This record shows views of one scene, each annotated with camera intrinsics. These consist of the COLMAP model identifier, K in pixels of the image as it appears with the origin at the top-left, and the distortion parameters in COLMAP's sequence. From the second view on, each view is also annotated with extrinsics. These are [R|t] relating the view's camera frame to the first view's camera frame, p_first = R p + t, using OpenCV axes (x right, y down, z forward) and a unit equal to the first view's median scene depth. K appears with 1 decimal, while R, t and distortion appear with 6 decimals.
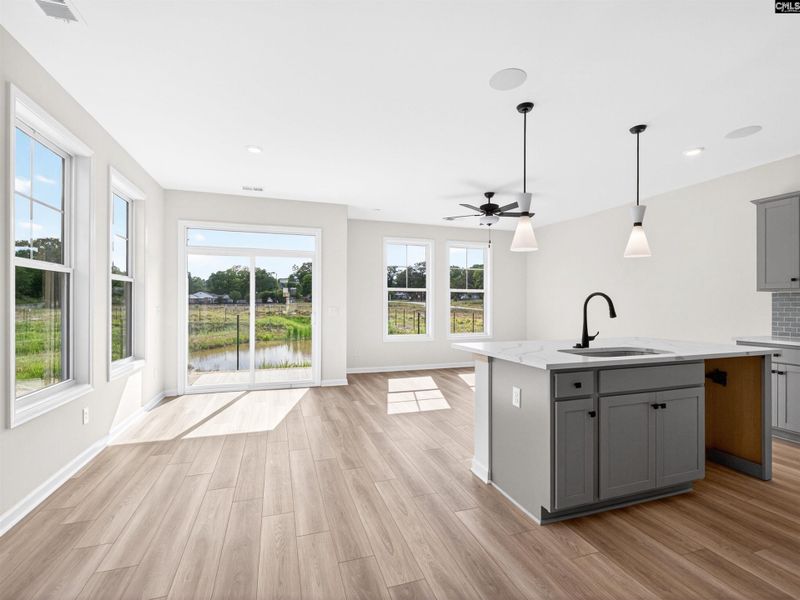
lens RADIAL K [[373.7, 0, 400.4], [0, 373.7, 304.5], [0, 0, 1]] dist [-0.003024, -0.000666]
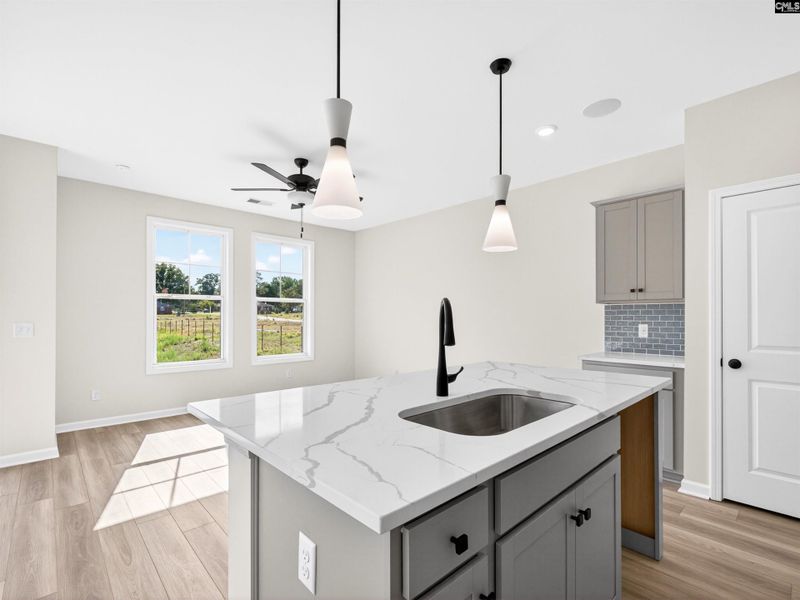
lens RADIAL K [[383.6, 0, 401.0], [0, 383.6, 315.2], [0, 0, 1]] dist [-0.001065, -0.000078]
pose [[0.906142, 0.000877, 0.422973, 0.114239], [0.001390, 0.999986, -0.005052, -0.002074], [-0.422971, 0.005166, 0.906128, 0.296074]]
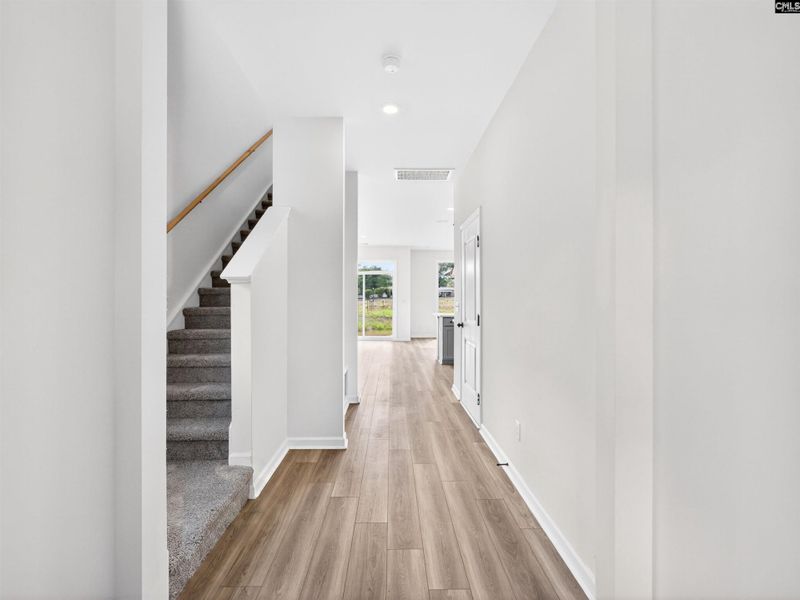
lens RADIAL K [[373.7, 0, 400.4], [0, 373.7, 304.5], [0, 0, 1]] dist [-0.003024, -0.000666]
pose [[0.956392, 0.002836, -0.292073, 0.447619], [0.001231, 0.999905, 0.013742, 0.006619], [0.292084, -0.013503, 0.956297, -1.014092]]
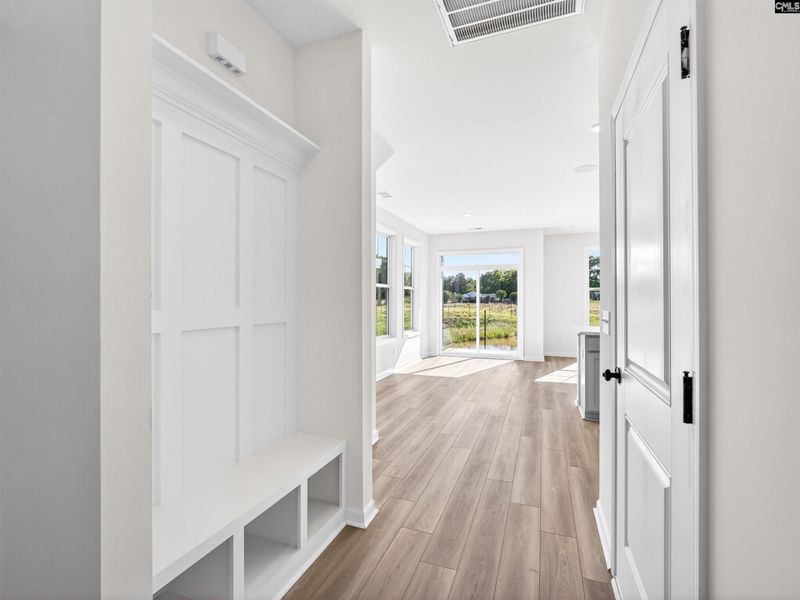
lens RADIAL K [[373.7, 0, 400.4], [0, 373.7, 304.5], [0, 0, 1]] dist [-0.003024, -0.000666]
pose [[0.776274, 0.001899, -0.630393, 0.383073], [0.000876, 0.999991, 0.004092, 0.004240], [0.630395, -0.003729, 0.776265, -0.461534]]
